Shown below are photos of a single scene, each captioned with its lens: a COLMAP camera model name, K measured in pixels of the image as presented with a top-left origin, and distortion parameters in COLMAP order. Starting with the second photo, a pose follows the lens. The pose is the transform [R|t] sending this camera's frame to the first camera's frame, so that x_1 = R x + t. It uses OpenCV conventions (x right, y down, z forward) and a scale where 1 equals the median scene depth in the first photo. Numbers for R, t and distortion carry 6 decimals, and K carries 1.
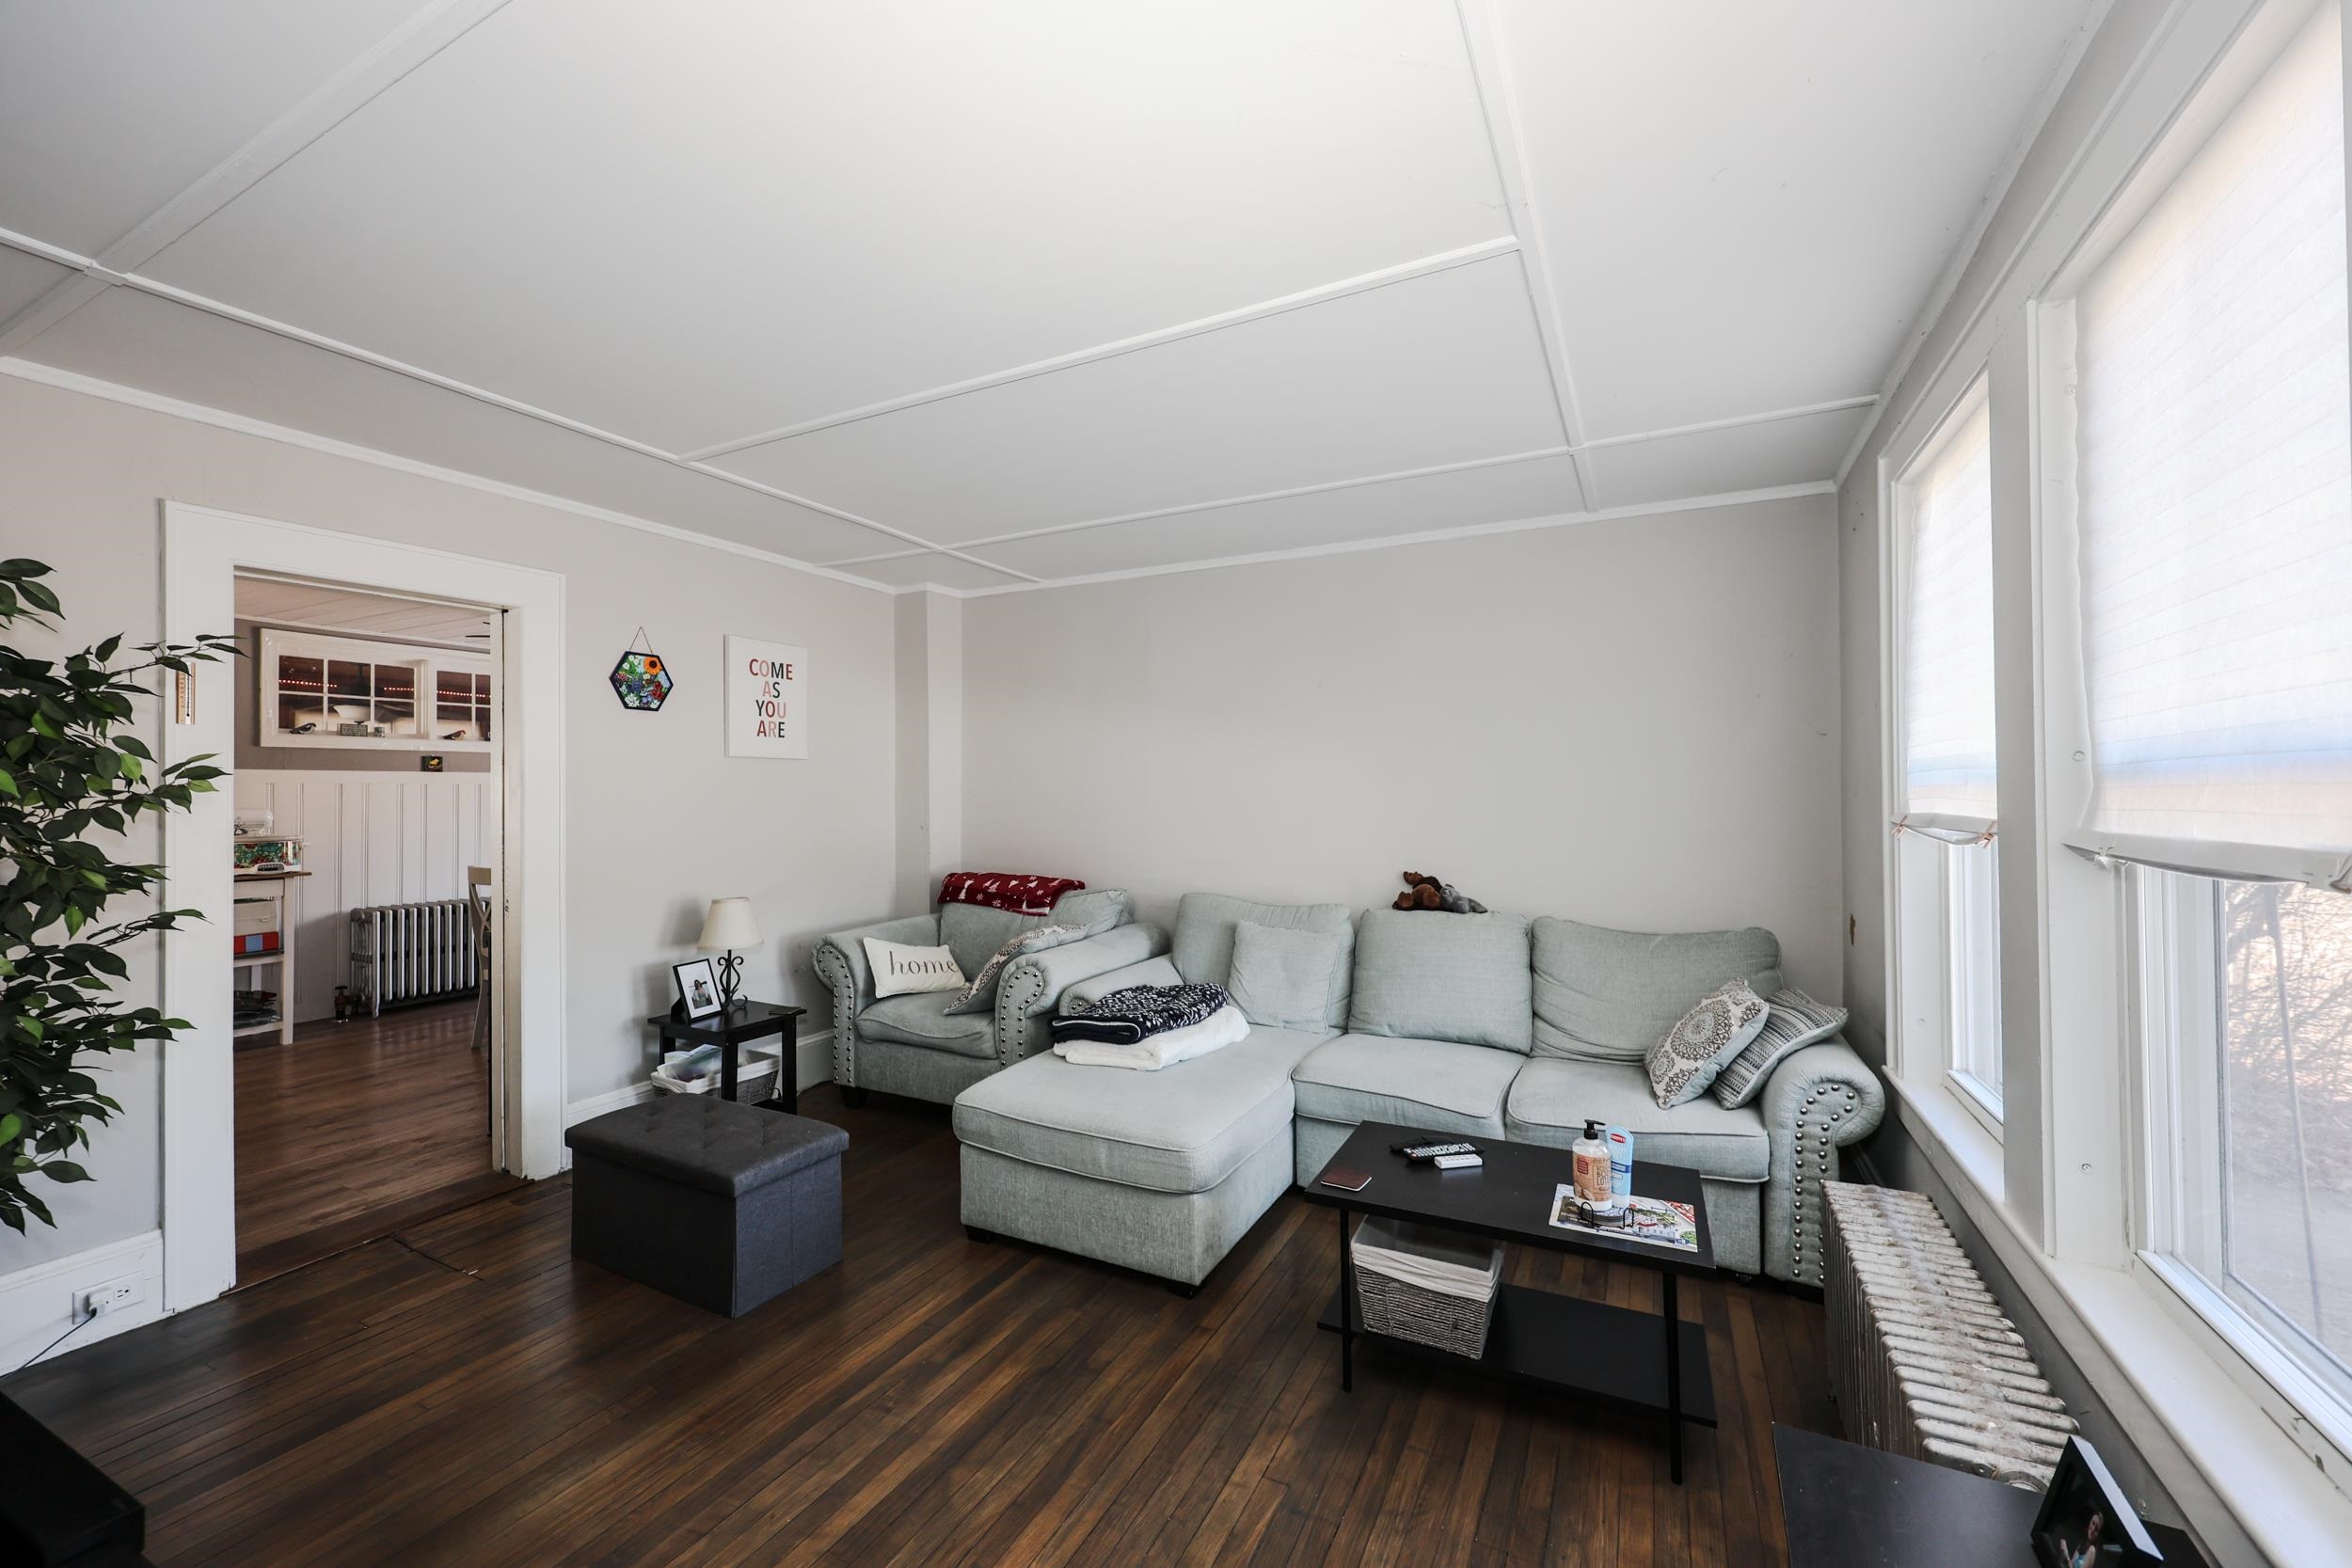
lens RADIAL K [[933.7, 0, 1185.6], [0, 933.7, 794.4], [0, 0, 1]] dist [0.006464, -0.000001]
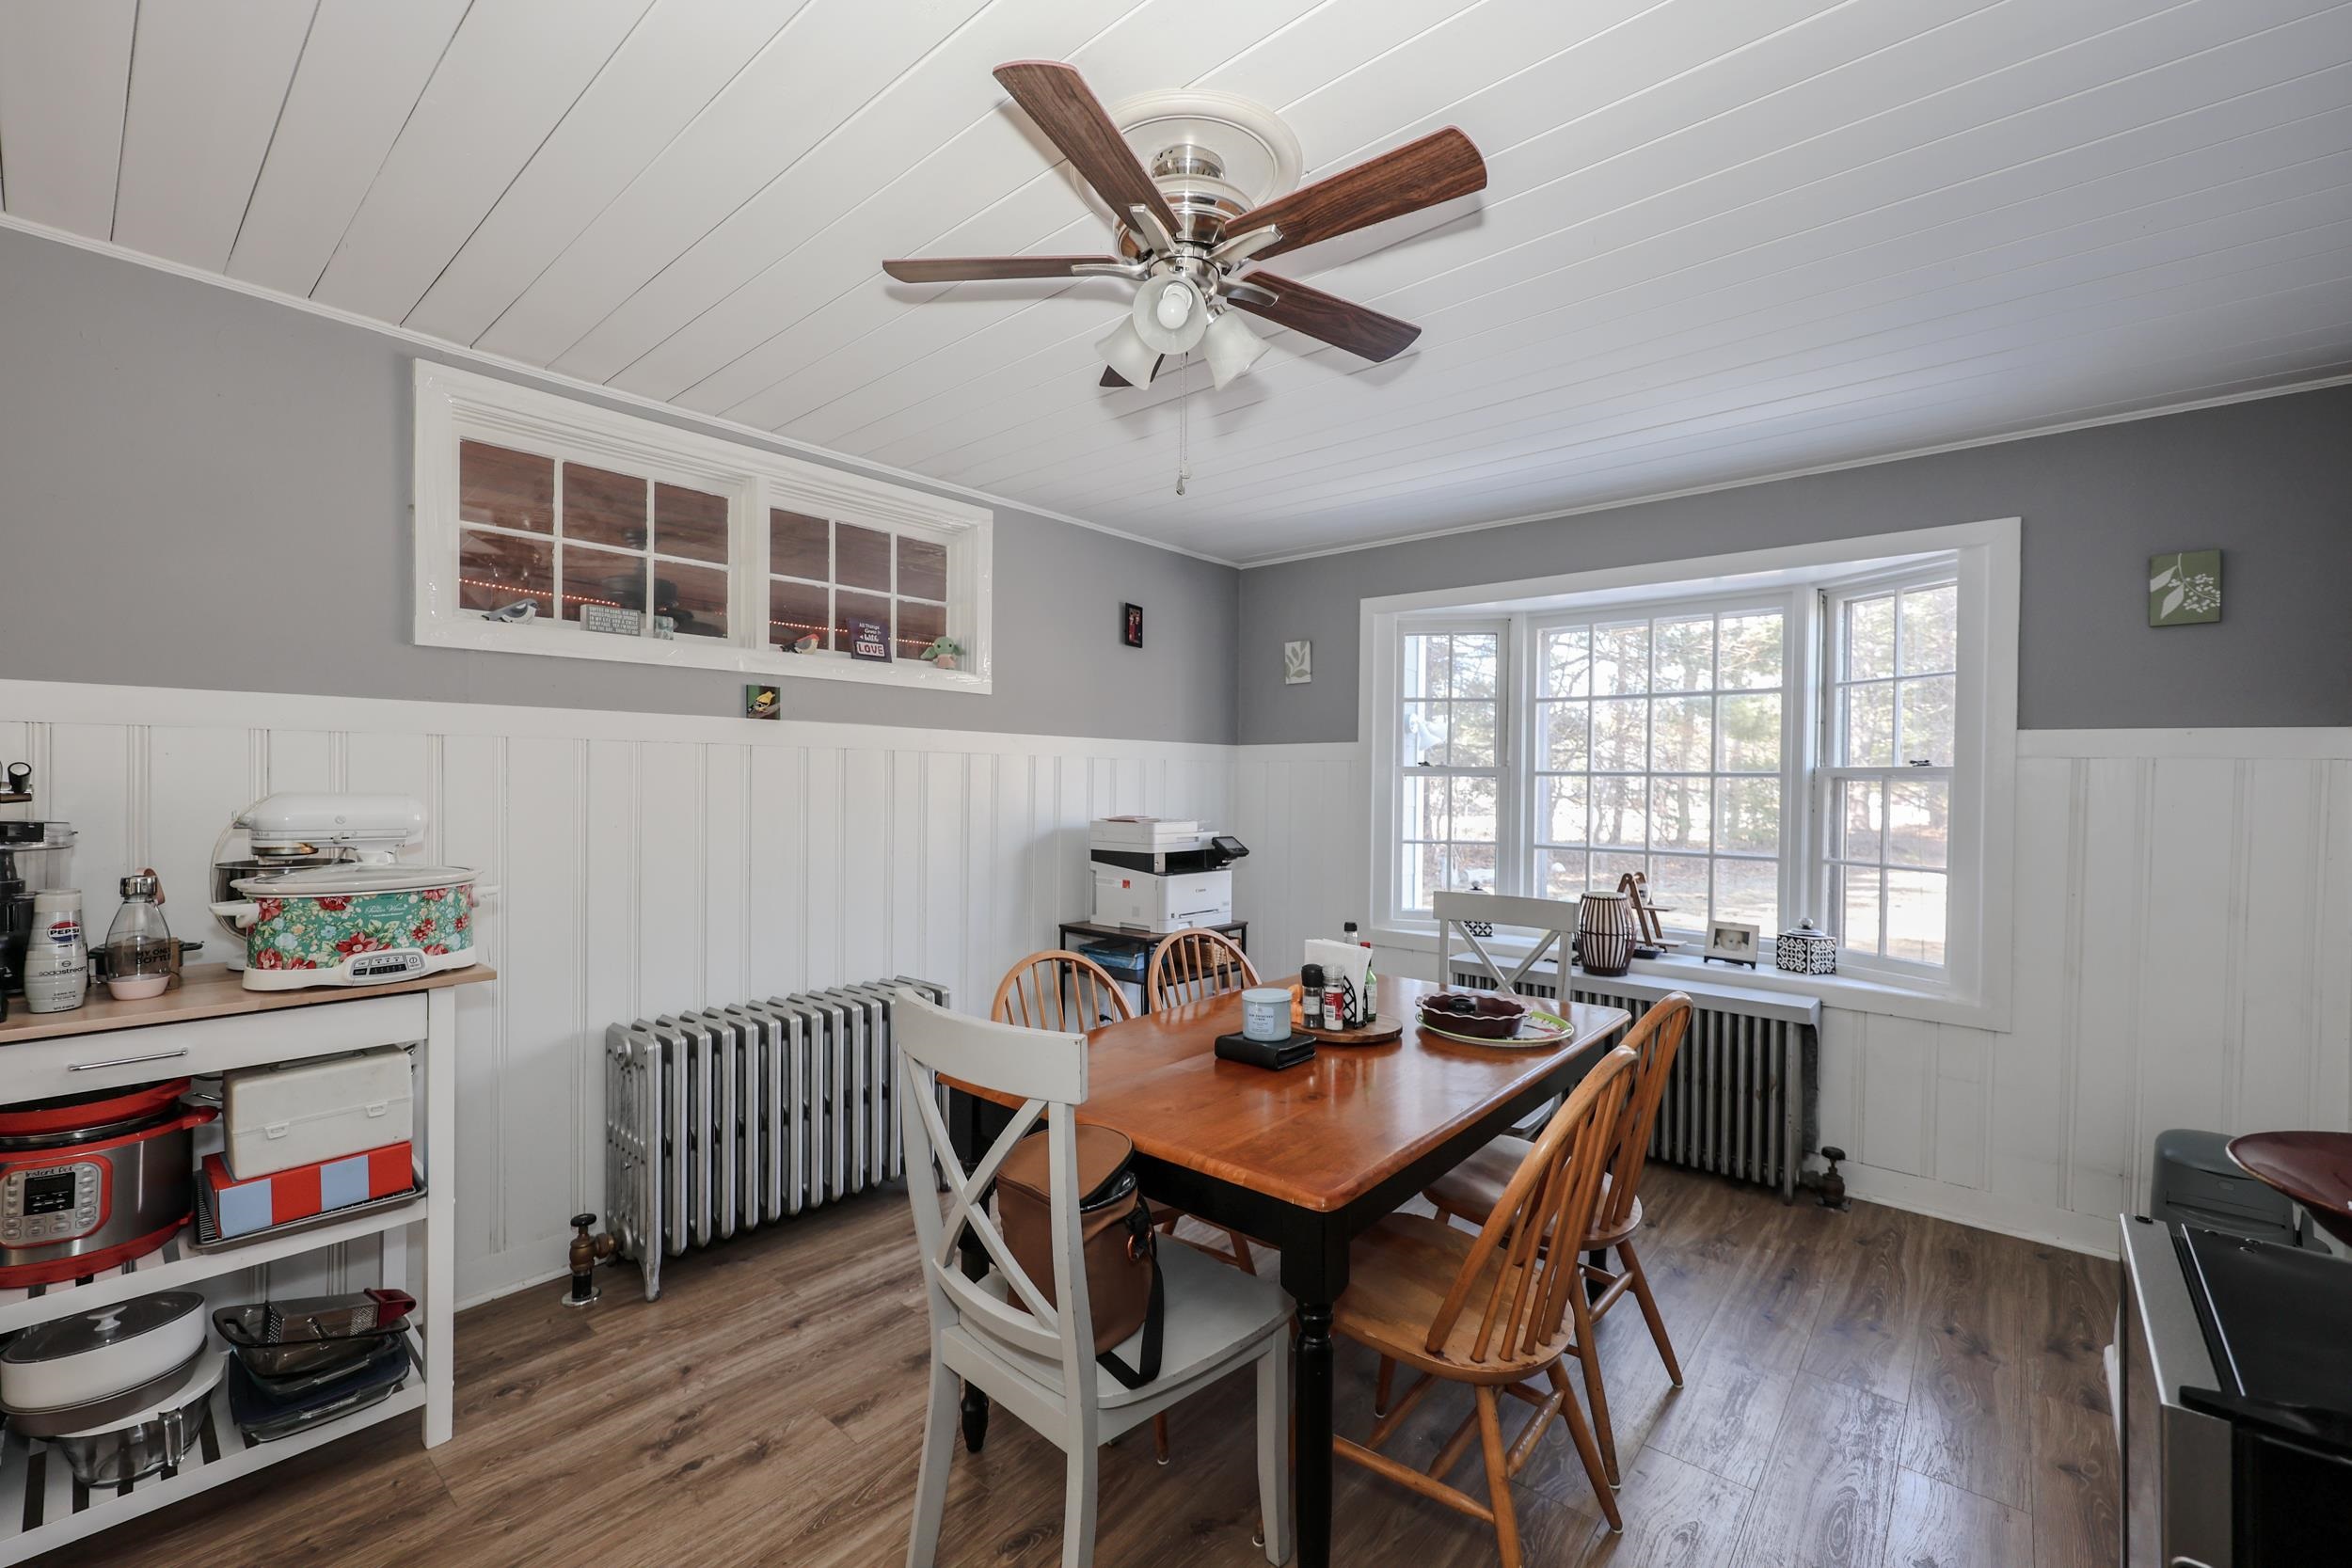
lens RADIAL K [[933.7, 0, 1185.6], [0, 933.7, 794.4], [0, 0, 1]] dist [0.006464, -0.000001]
pose [[0.979164, 0.005720, -0.202989, -0.550932], [-0.004707, 0.999974, 0.005471, 0.010806], [0.203015, -0.004401, 0.979166, 0.644635]]
